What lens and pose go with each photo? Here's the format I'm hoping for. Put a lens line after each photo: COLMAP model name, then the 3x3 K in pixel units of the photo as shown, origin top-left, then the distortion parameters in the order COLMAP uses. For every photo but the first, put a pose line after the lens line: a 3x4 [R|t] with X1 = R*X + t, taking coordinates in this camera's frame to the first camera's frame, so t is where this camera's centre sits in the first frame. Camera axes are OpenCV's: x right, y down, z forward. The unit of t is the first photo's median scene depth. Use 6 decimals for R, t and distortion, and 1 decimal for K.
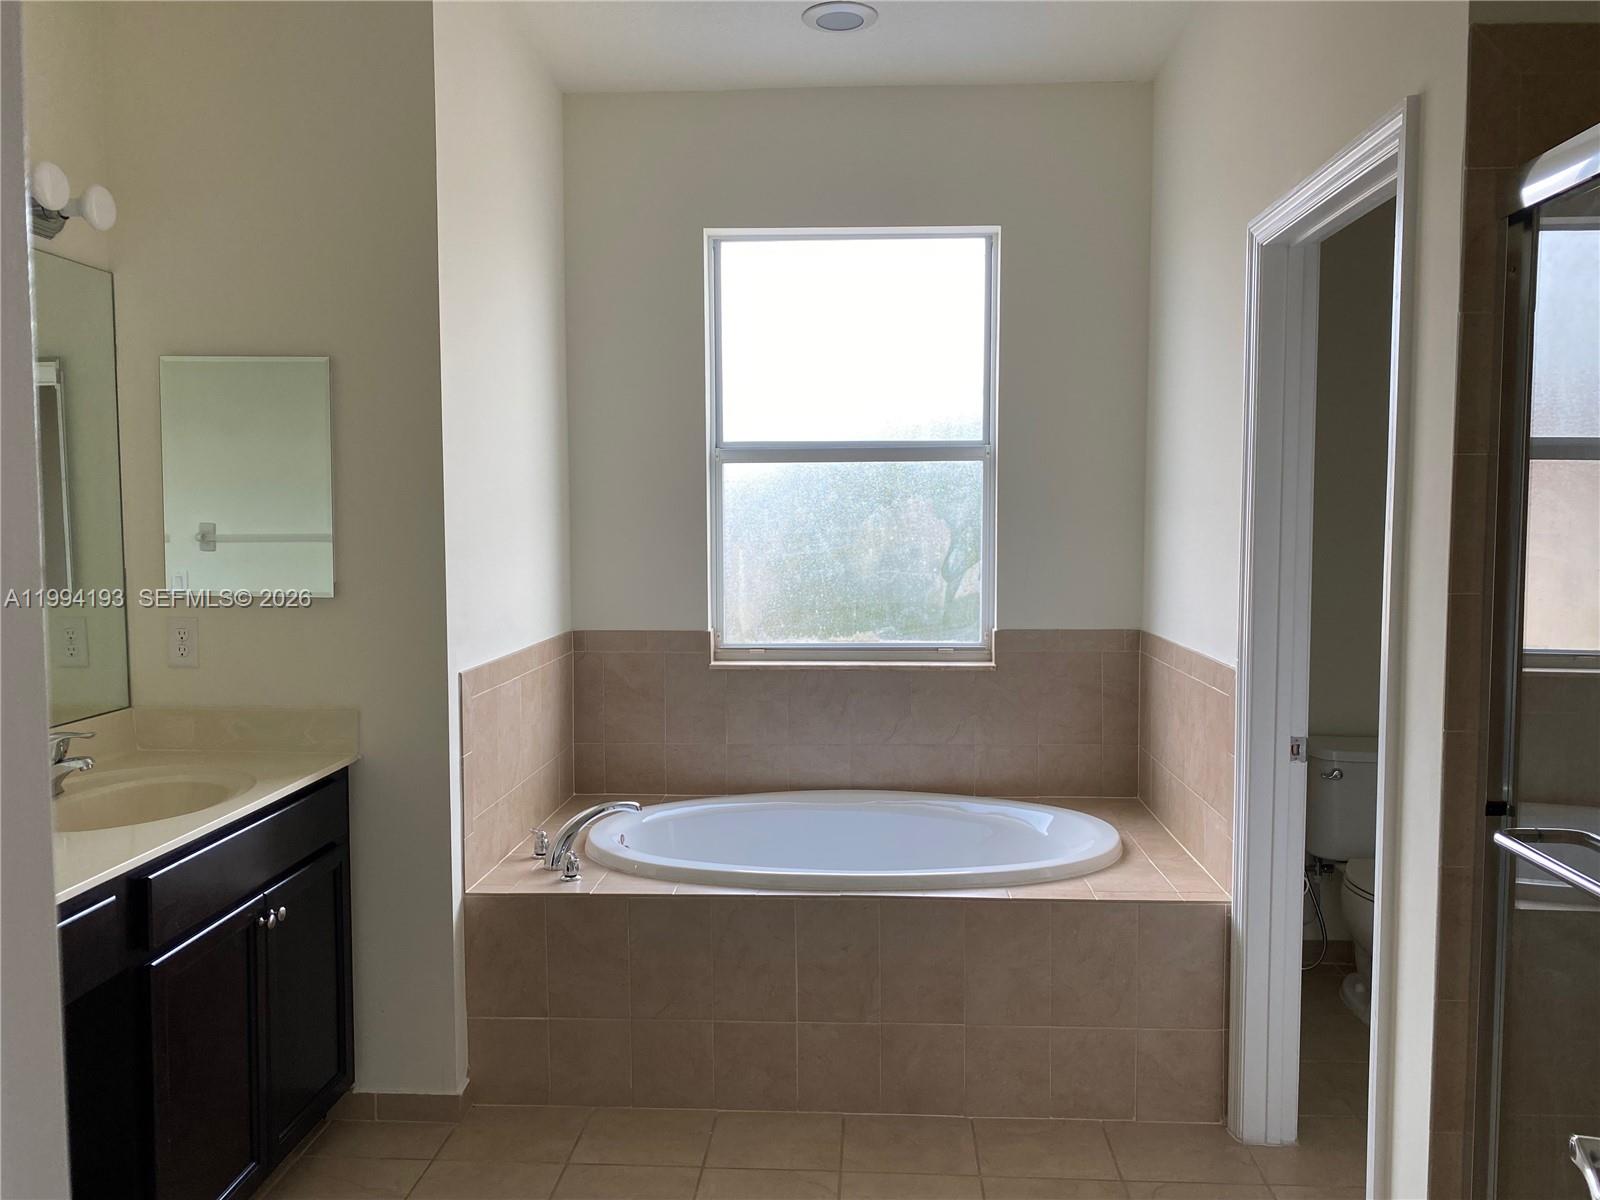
lens RADIAL K [[1223.6, 0, 800.0], [0, 1223.6, 600.0], [0, 0, 1]] dist [0.003433, -0.002301]
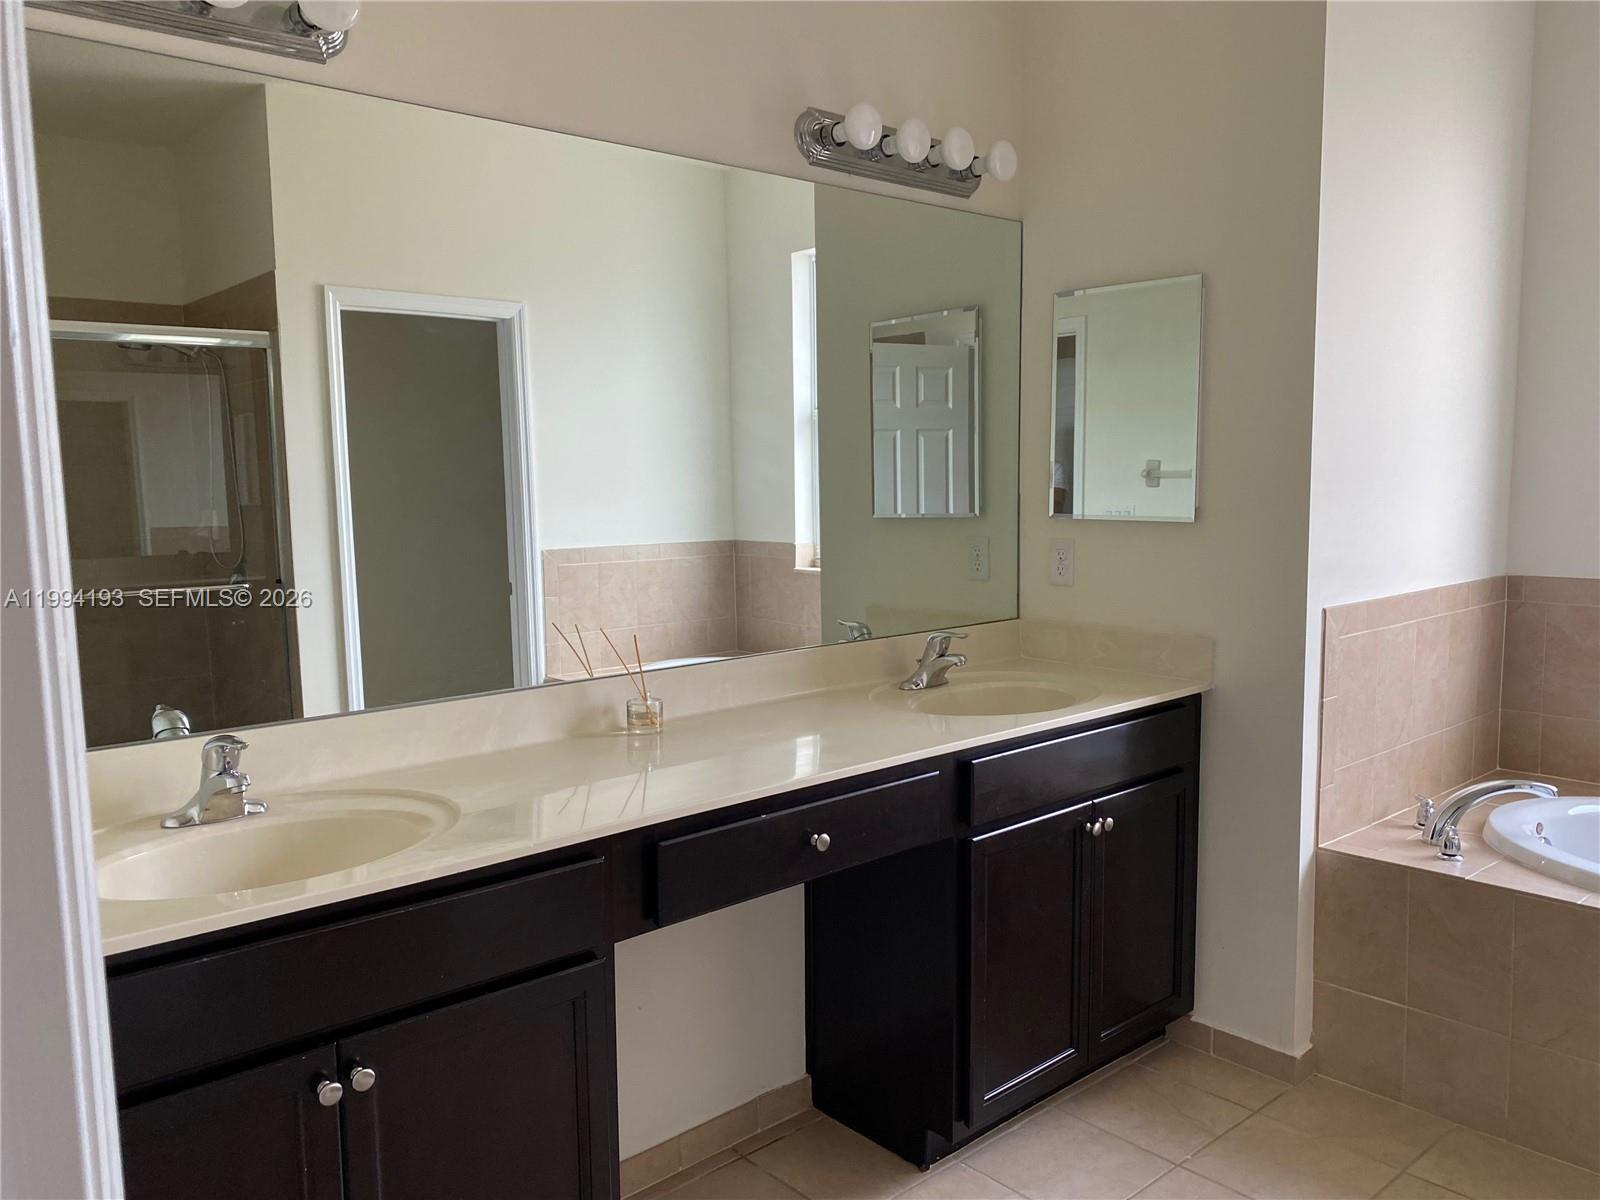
lens RADIAL K [[1218.9, 0, 797.5], [0, 1218.9, 616.6], [0, 0, 1]] dist [0.004471, -0.004927]
pose [[0.697912, 0.073703, -0.712381, 0.095174], [-0.035257, 0.997020, 0.068610, 0.016606], [0.715315, -0.022767, 0.698431, 0.080089]]
